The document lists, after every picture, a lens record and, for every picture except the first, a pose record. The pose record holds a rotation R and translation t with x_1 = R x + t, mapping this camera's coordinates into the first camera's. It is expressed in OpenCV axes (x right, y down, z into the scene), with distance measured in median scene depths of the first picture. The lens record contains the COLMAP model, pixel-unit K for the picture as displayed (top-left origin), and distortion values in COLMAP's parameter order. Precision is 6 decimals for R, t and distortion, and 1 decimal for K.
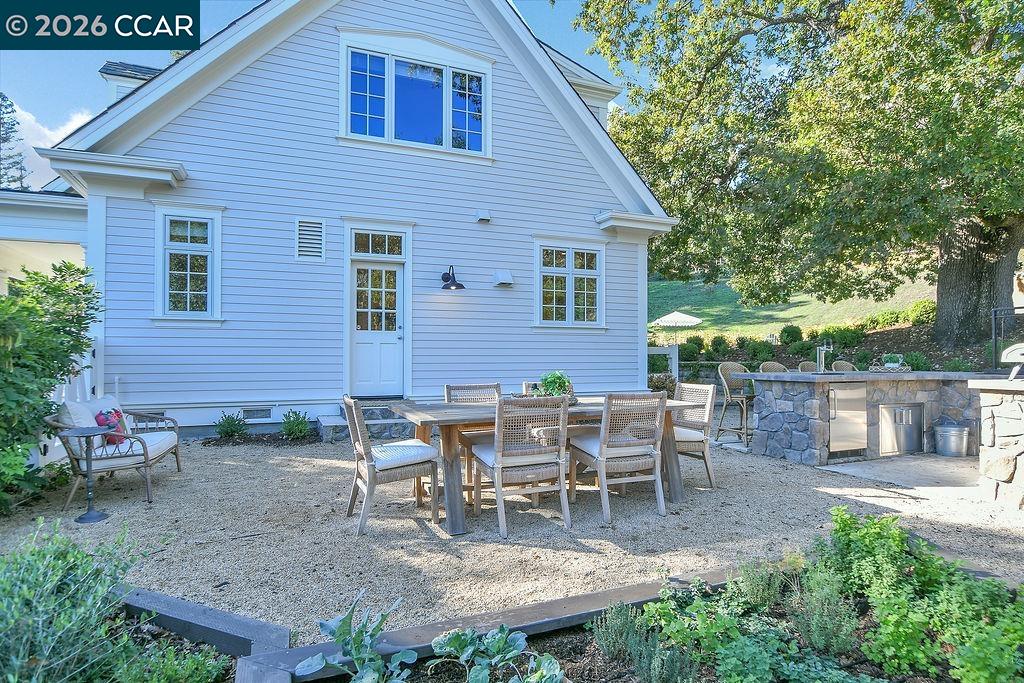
lens RADIAL K [[575.8, 0, 527.8], [0, 575.8, 353.6], [0, 0, 1]] dist [-0.016282, 0.000007]
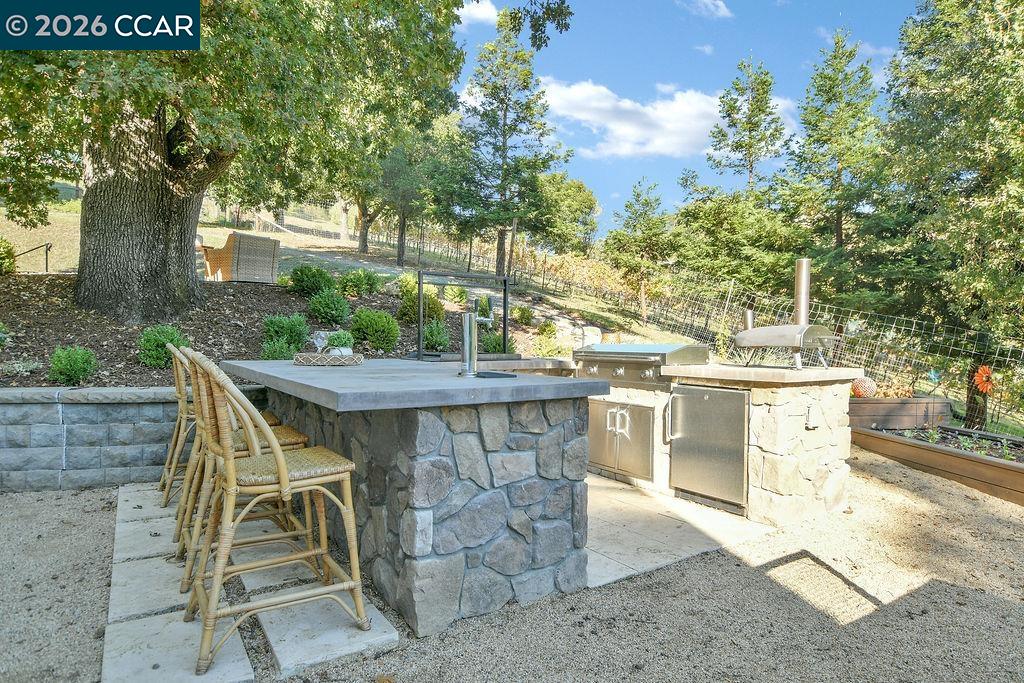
lens RADIAL K [[575.8, 0, 527.8], [0, 575.8, 353.6], [0, 0, 1]] dist [-0.016282, 0.000007]
pose [[-0.187440, -0.023362, 0.981998, 0.048522], [-0.015188, 0.999667, 0.020883, 0.006096], [-0.982159, -0.011000, -0.187732, 0.700043]]
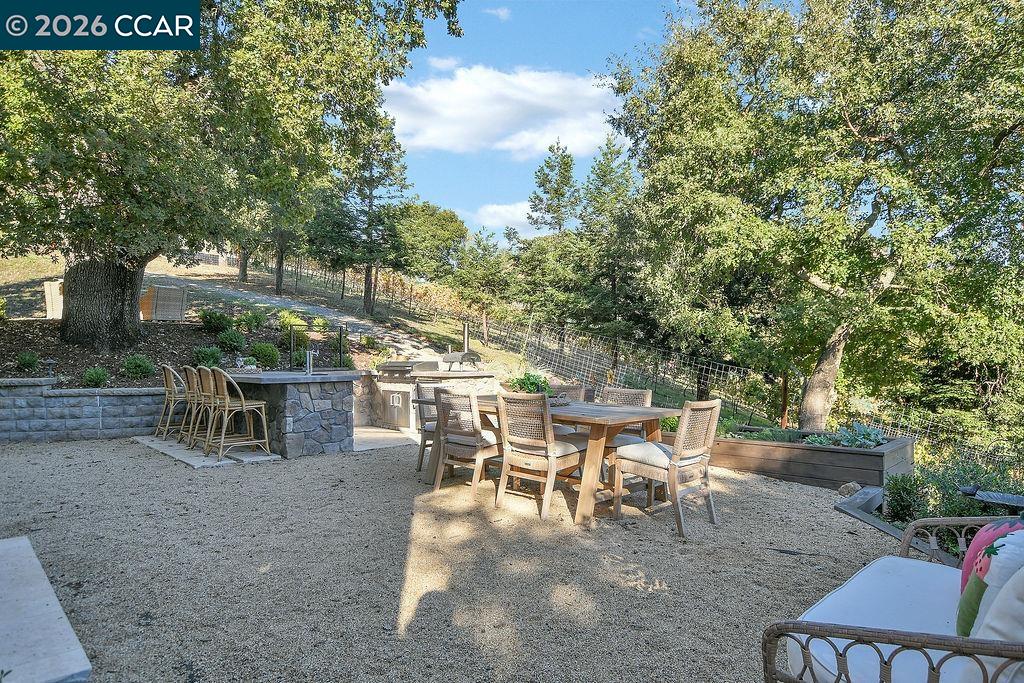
lens RADIAL K [[575.8, 0, 527.8], [0, 575.8, 353.6], [0, 0, 1]] dist [-0.016282, 0.000007]
pose [[-0.371290, 0.008126, 0.928482, -0.466603], [-0.000880, 0.999958, -0.009103, 0.002376], [-0.928517, -0.004197, -0.371267, 0.687554]]
